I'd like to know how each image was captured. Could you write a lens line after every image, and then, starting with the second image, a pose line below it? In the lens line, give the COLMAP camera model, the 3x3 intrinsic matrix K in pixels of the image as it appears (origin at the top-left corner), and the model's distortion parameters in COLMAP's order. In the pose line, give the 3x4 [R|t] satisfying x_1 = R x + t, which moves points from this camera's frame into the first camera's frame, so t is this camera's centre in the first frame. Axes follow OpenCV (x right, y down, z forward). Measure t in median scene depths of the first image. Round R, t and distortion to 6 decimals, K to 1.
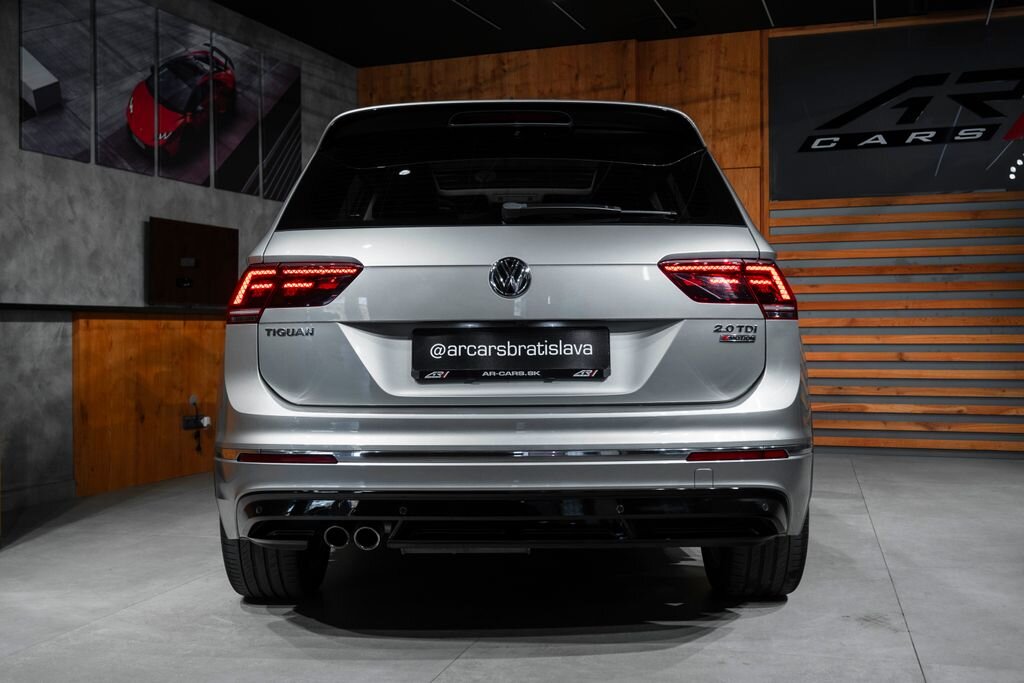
lens RADIAL K [[1105.2, 0, 514.8], [0, 1105.2, 337.3], [0, 0, 1]] dist [0.005911, 0.000000]
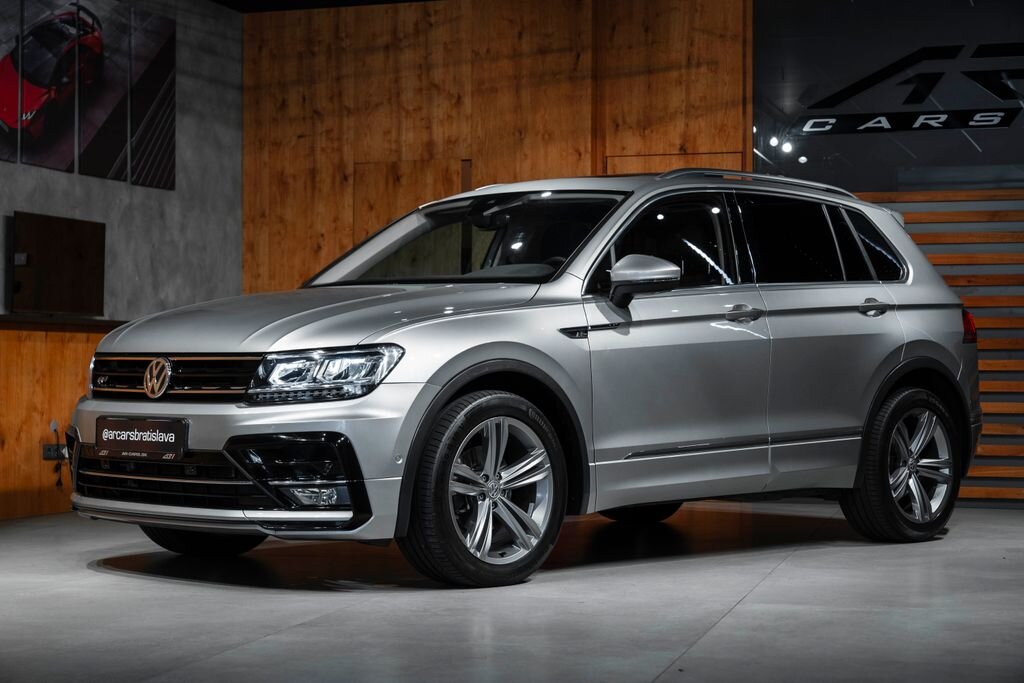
lens RADIAL K [[1972.1, 0, 515.5], [0, 1972.1, 347.4], [0, 0, 1]] dist [0.006155, 0.000000]
pose [[0.999631, 0.010597, 0.025025, 0.021656], [-0.010138, 0.999779, -0.018408, 0.019458], [-0.025215, 0.018147, 0.999517, -0.477775]]
